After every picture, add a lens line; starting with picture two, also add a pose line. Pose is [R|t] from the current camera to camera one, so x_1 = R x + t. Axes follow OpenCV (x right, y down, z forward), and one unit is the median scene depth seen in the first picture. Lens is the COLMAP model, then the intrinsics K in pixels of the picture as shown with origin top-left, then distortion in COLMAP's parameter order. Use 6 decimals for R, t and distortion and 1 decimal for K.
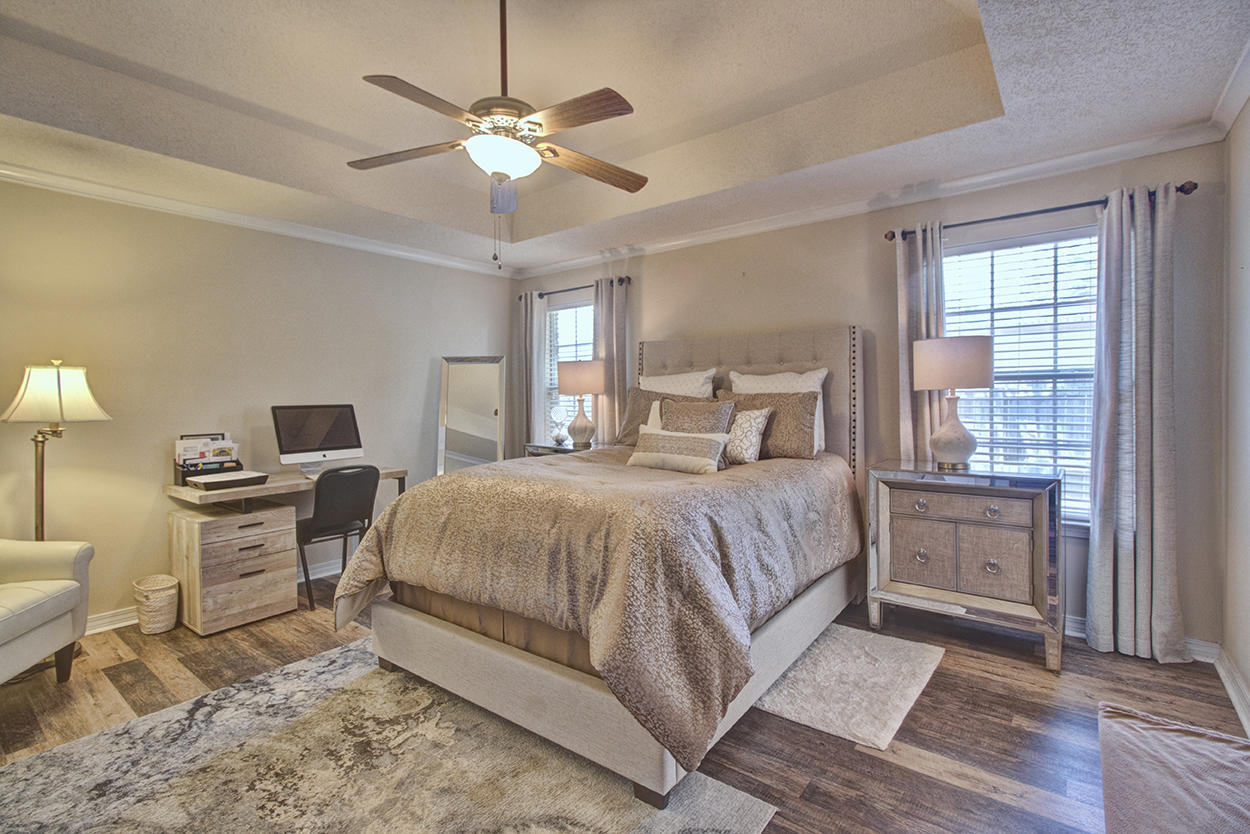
lens RADIAL K [[587.1, 0, 621.7], [0, 587.1, 396.8], [0, 0, 1]] dist [0.012086, -0.003282]
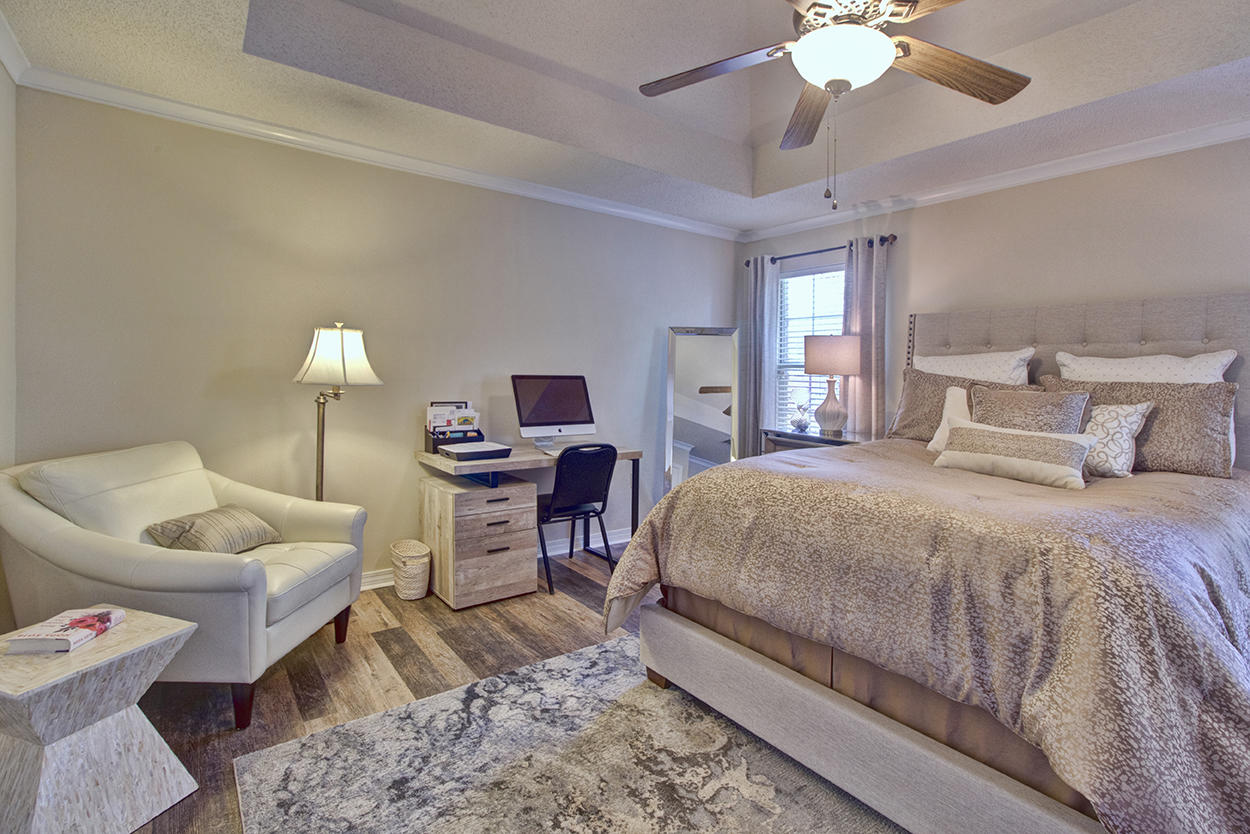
lens RADIAL K [[587.1, 0, 630.3], [0, 587.1, 406.3], [0, 0, 1]] dist [0.012086, -0.003282]
pose [[0.971623, 0.048459, -0.231517, -0.241066], [-0.036079, 0.997698, 0.057415, 0.005403], [0.233766, -0.047433, 0.971135, 0.155507]]
